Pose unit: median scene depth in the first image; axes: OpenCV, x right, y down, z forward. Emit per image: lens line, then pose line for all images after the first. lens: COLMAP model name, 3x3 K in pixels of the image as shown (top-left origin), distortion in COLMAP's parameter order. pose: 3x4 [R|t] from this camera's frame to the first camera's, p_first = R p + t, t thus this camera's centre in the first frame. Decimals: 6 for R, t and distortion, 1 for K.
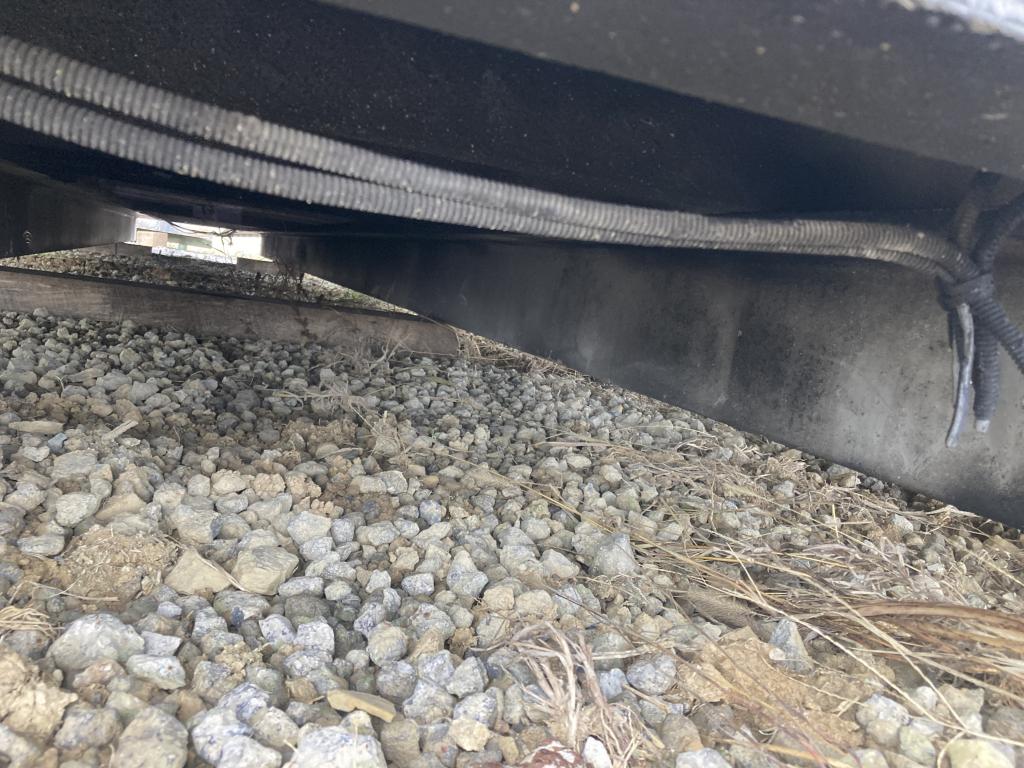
lens RADIAL K [[837.3, 0, 512.6], [0, 837.3, 383.9], [0, 0, 1]] dist [0.012447, -0.010961]
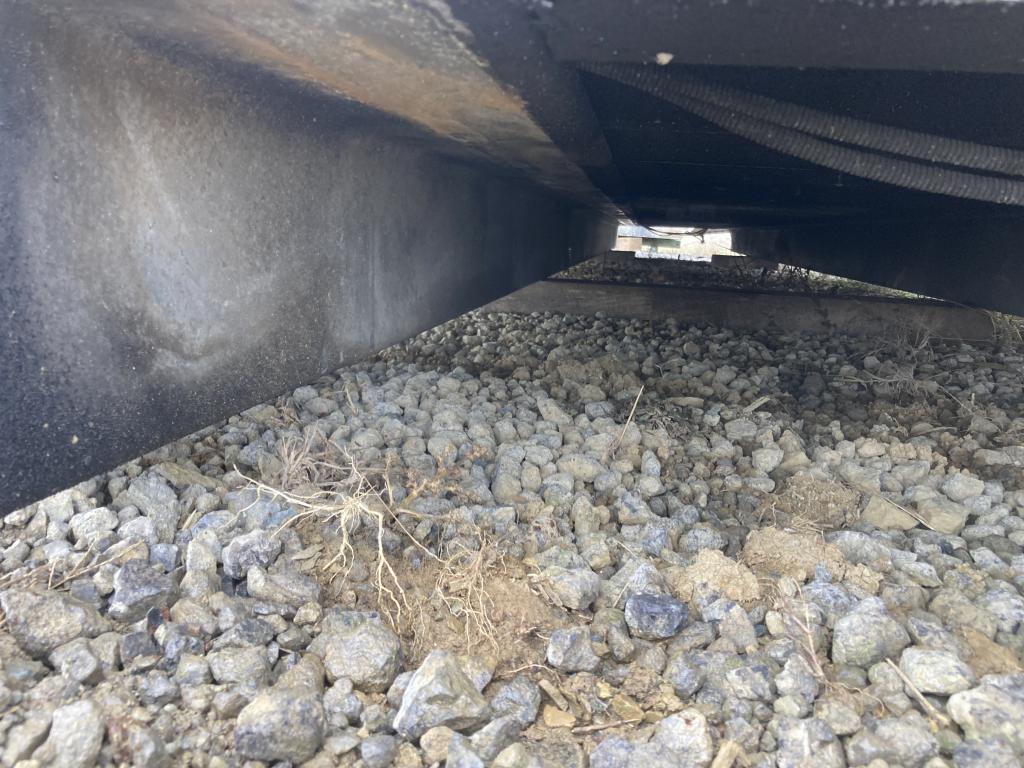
lens RADIAL K [[837.3, 0, 511.6], [0, 837.3, 385.4], [0, 0, 1]] dist [0.012447, -0.010961]
pose [[0.860696, -0.000814, -0.509118, -0.070737], [0.005692, 0.999952, 0.008024, 0.006802], [0.509087, -0.009804, 0.860659, -0.114892]]
